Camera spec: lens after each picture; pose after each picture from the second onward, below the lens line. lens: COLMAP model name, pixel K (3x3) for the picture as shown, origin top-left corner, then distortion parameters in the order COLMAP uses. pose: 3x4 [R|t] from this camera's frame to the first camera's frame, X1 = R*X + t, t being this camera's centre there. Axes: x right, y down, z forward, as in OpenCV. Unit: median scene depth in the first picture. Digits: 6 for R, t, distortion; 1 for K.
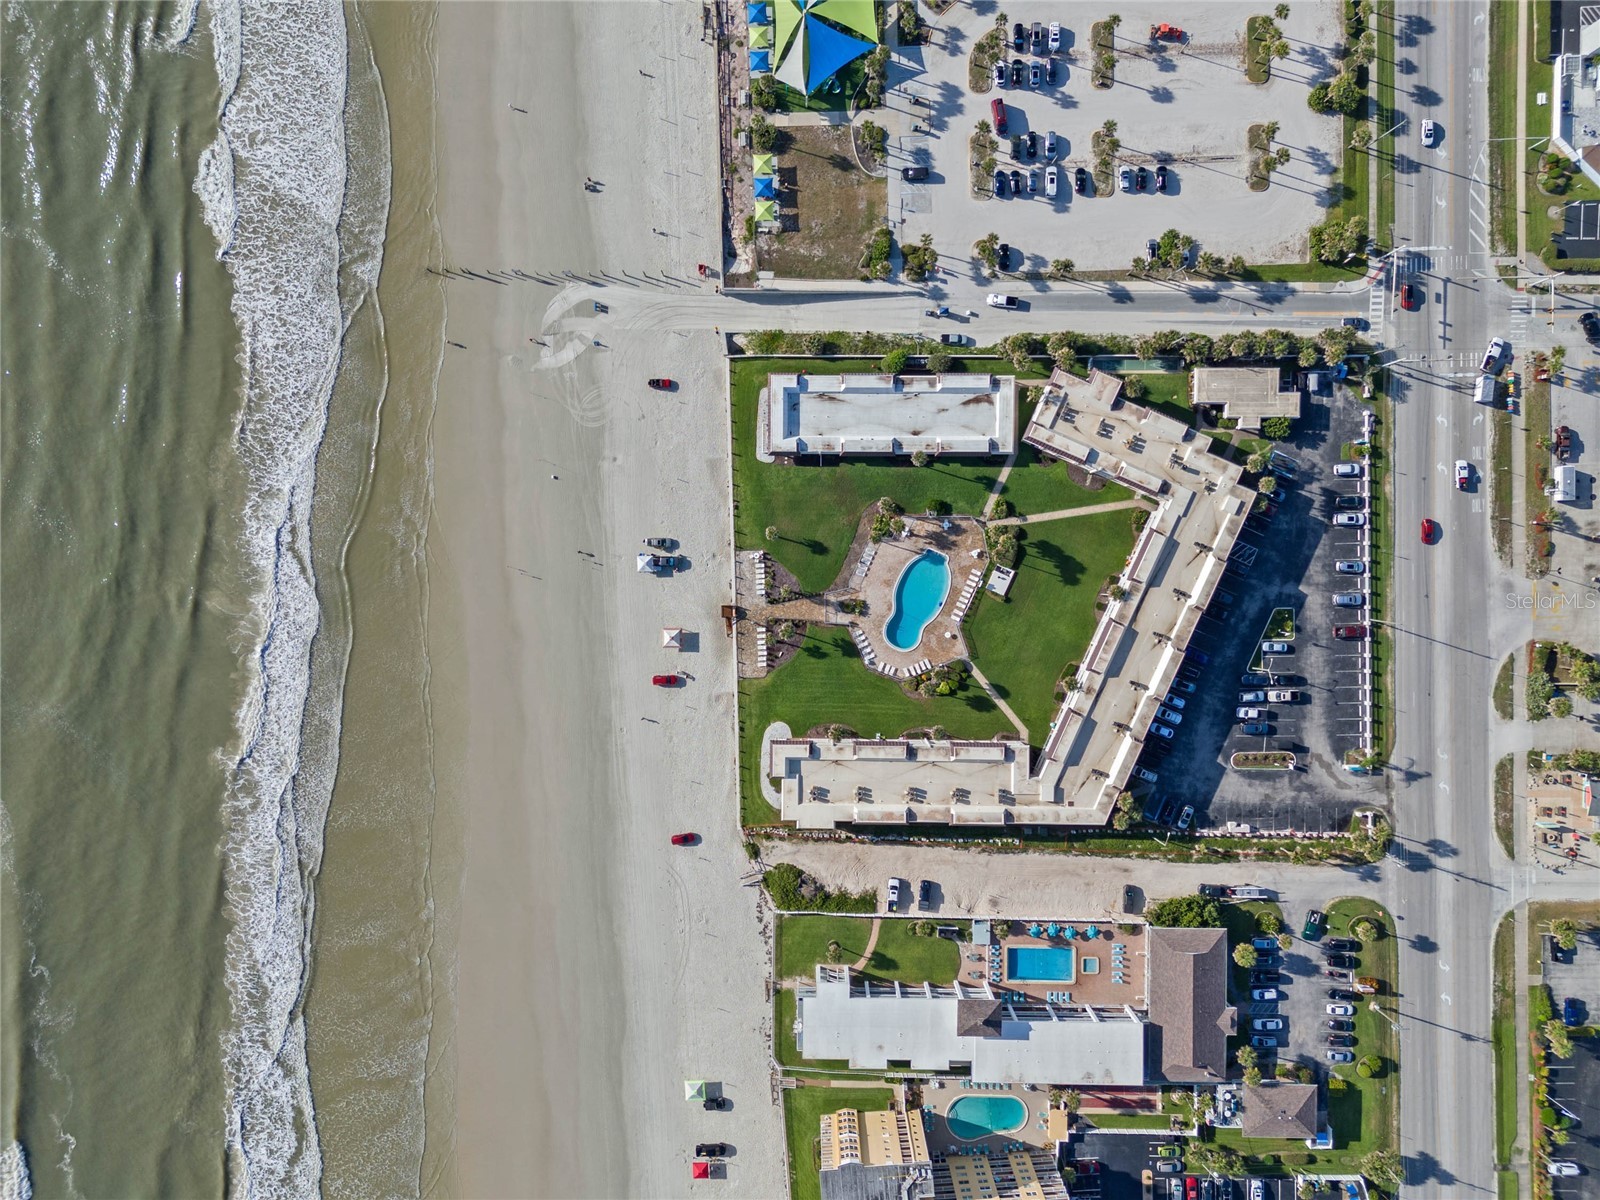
lens RADIAL K [[1294.8, 0, 800.0], [0, 1294.8, 600.0], [0, 0, 1]] dist [0.107280, 0.003818]
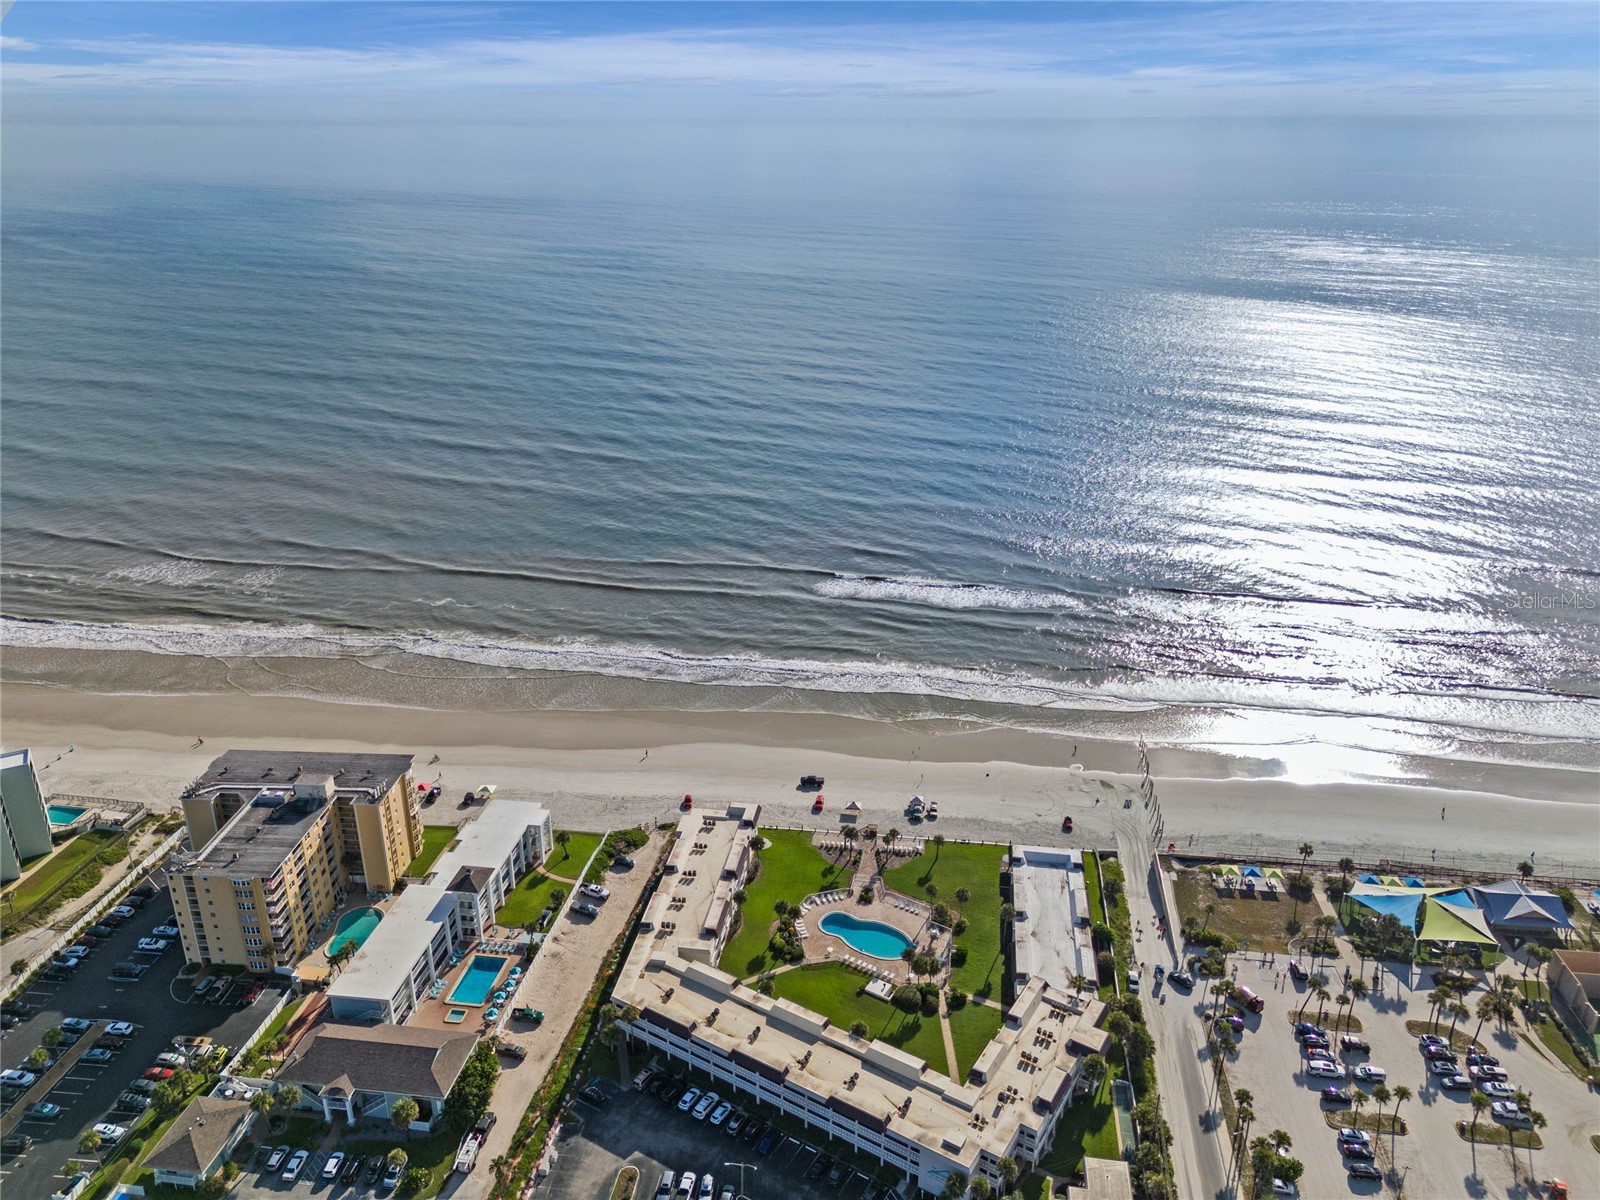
lens RADIAL K [[1294.8, 0, 800.0], [0, 1294.8, 600.0], [0, 0, 1]] dist [0.107280, 0.003818]
pose [[-0.136180, 0.331821, -0.933461, 0.971899], [-0.989789, -0.085612, 0.113964, -0.041496], [-0.042099, 0.939450, 0.340091, 0.409387]]
